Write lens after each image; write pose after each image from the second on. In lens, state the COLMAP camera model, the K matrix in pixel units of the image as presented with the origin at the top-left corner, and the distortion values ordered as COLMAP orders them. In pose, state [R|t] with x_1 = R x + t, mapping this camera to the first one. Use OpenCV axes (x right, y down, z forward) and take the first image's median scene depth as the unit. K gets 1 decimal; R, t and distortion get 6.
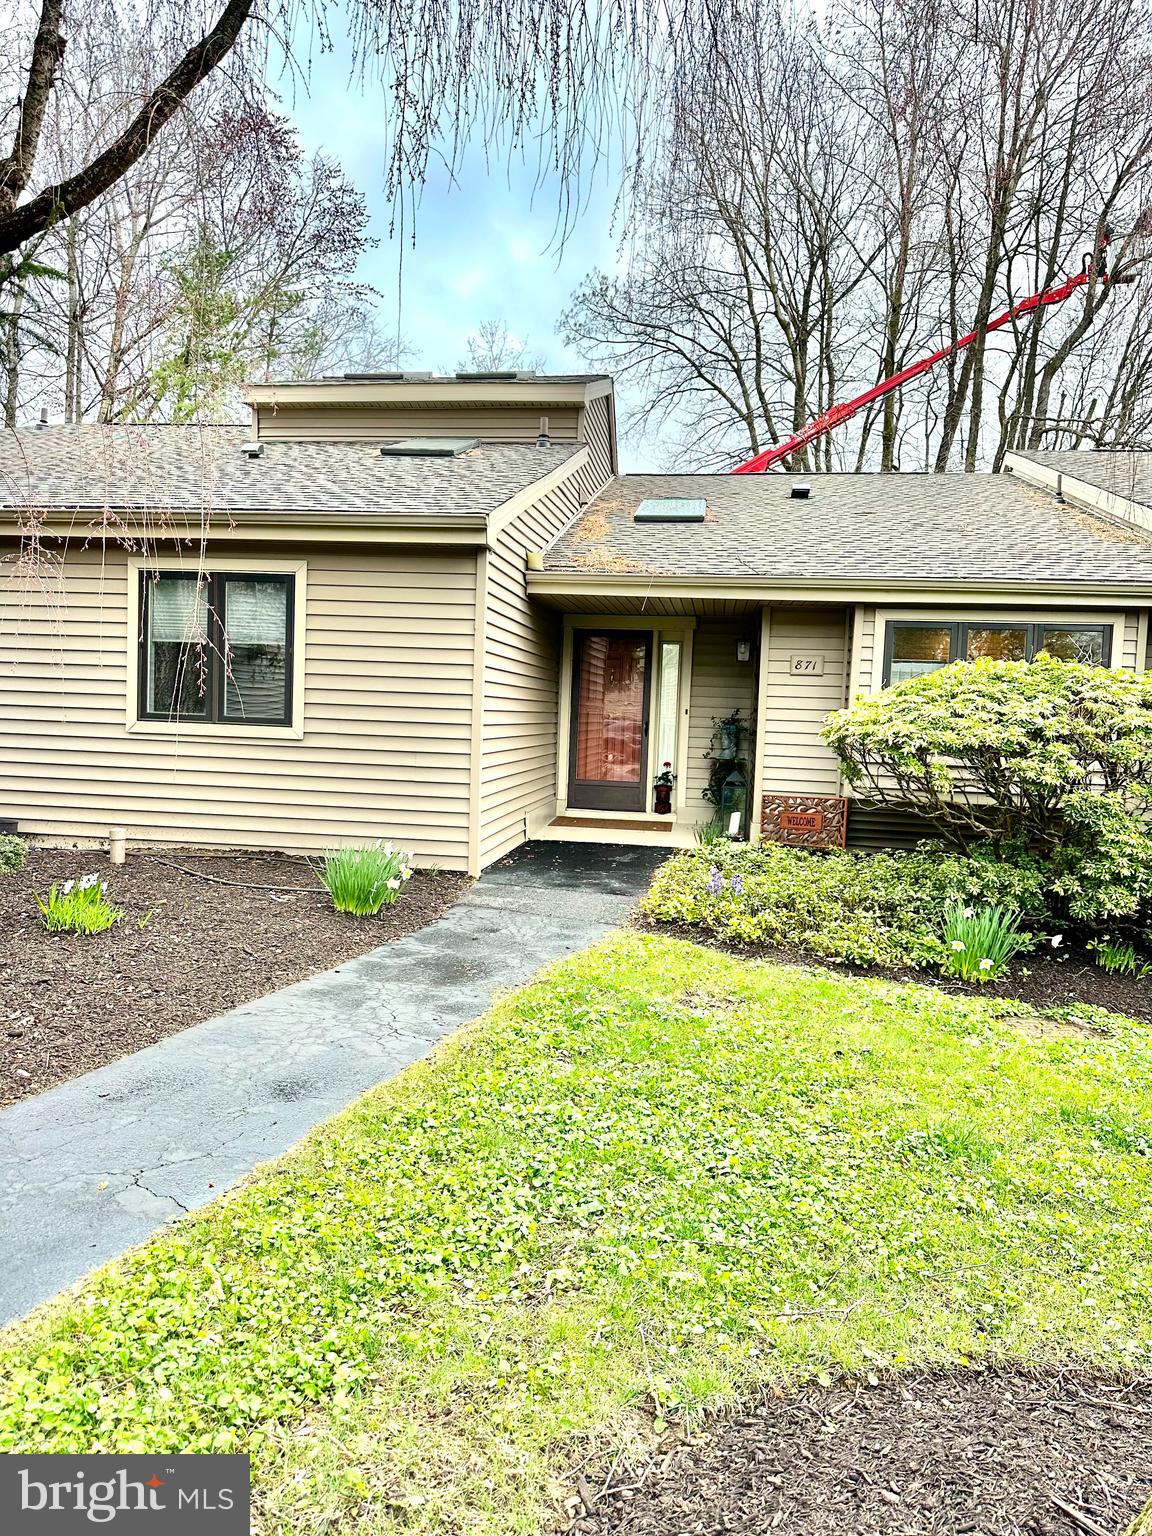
lens RADIAL K [[1079.0, 0, 585.2], [0, 1079.0, 772.7], [0, 0, 1]] dist [0.137885, -0.233521]
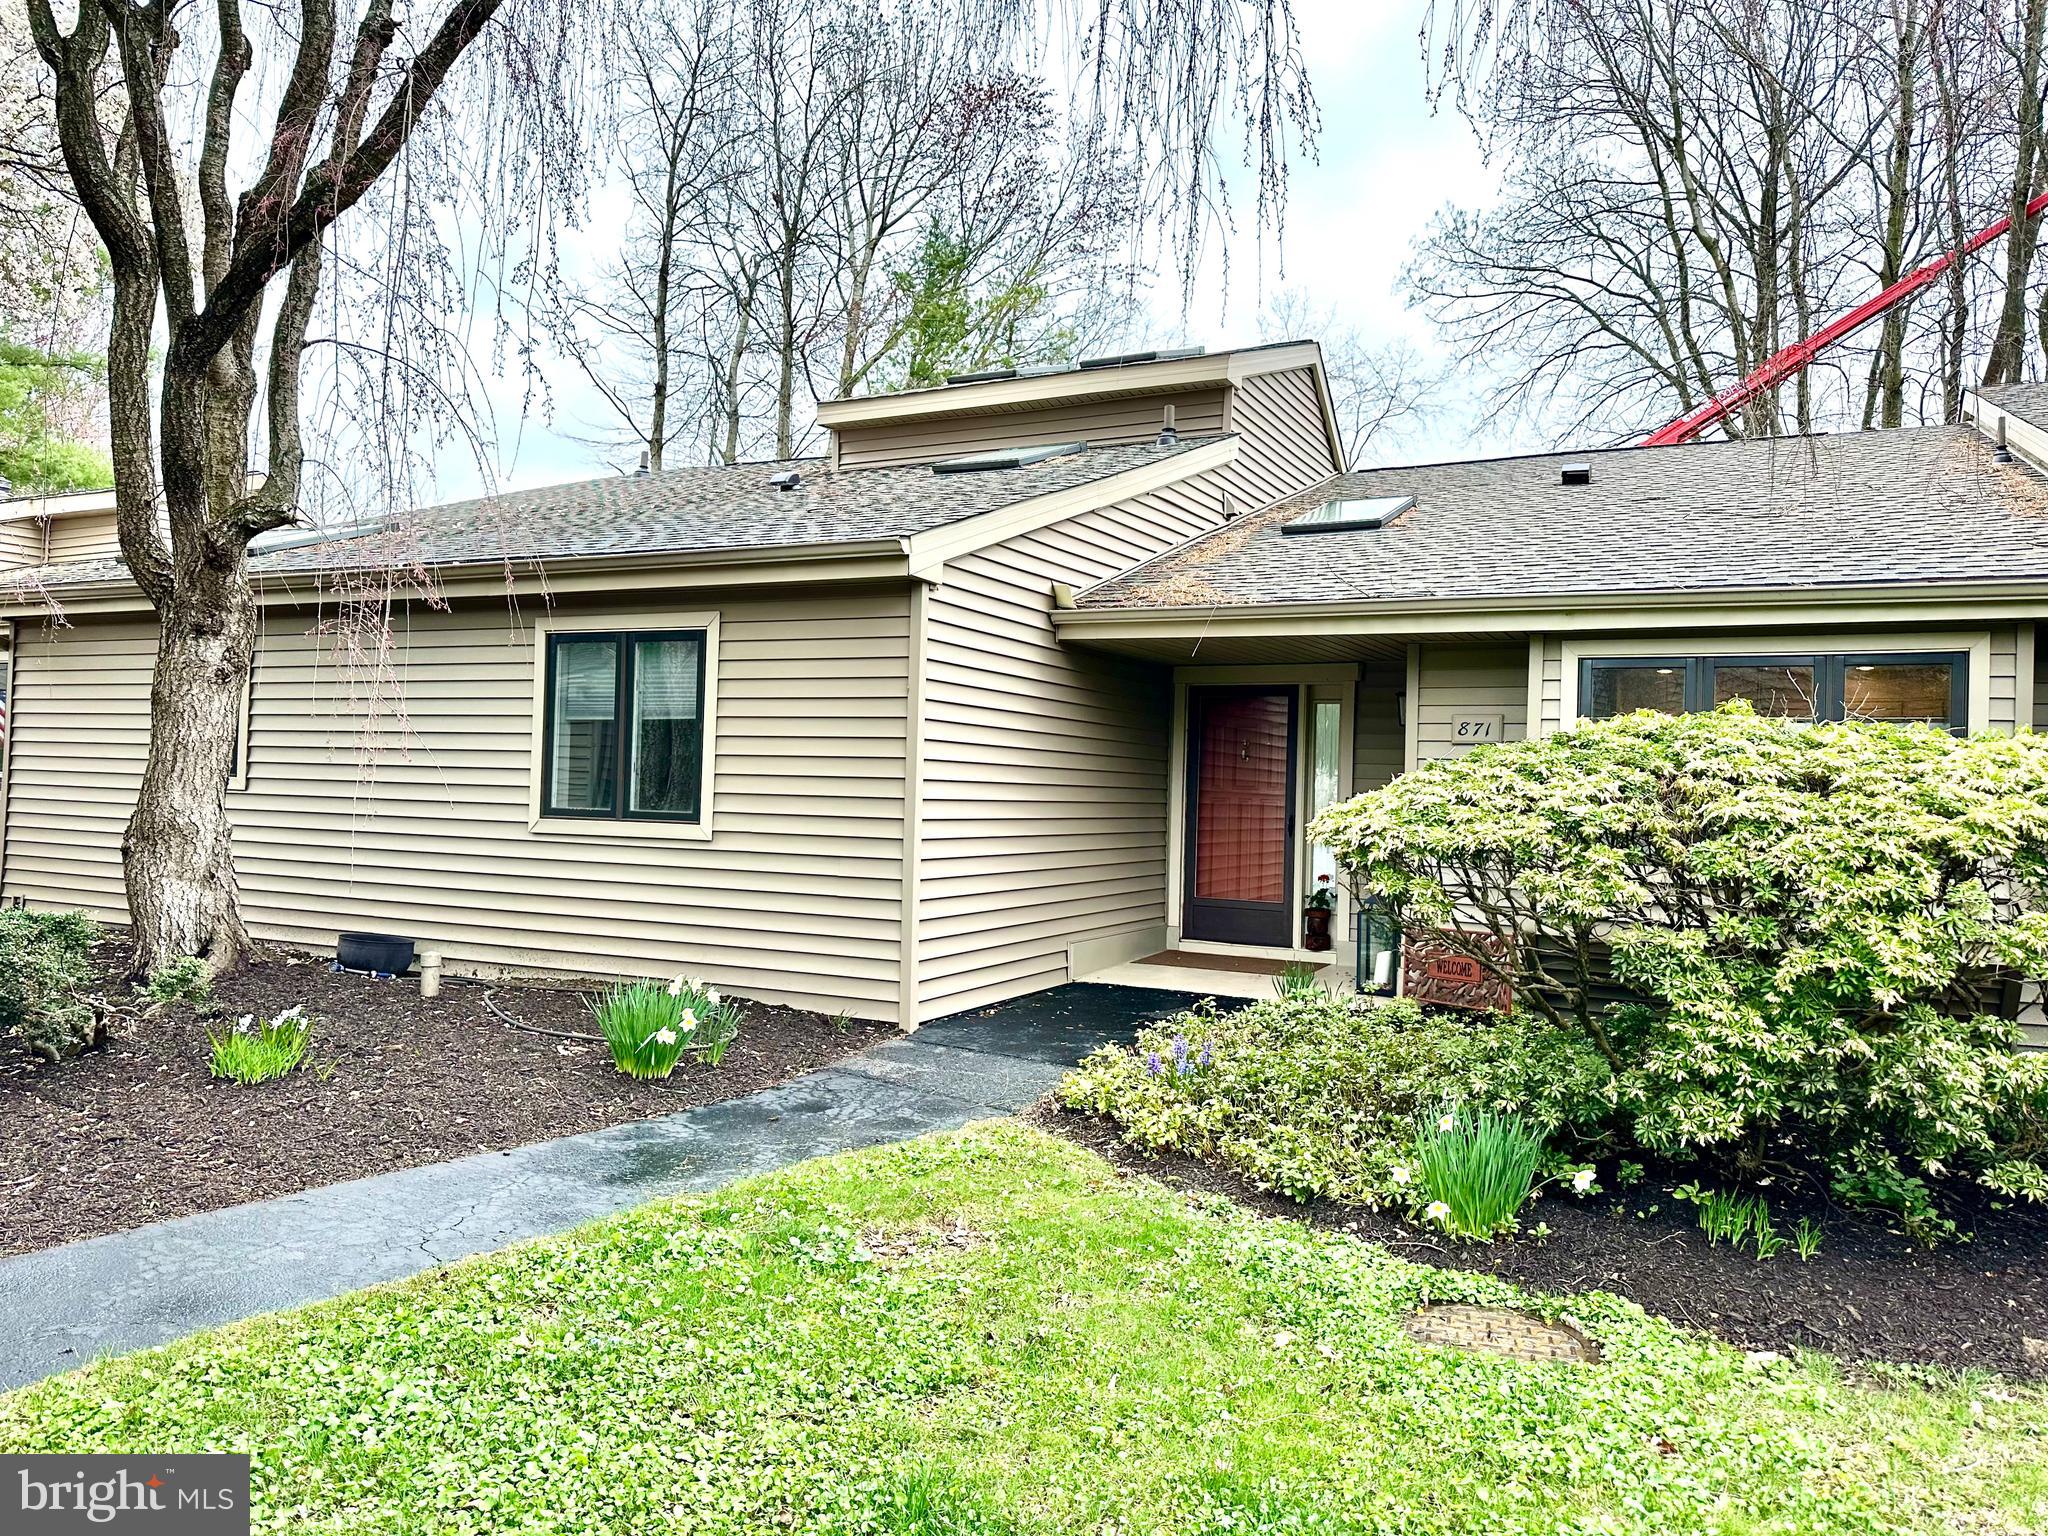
lens RADIAL K [[1438.6, 0, 1077.4], [0, 1438.6, 768.8], [0, 0, 1]] dist [0.137885, -0.233521]
pose [[0.949277, -0.015466, -0.314060, 0.304428], [-0.010731, 0.996614, -0.081517, -0.000530], [0.314257, 0.080752, 0.945897, 0.108618]]
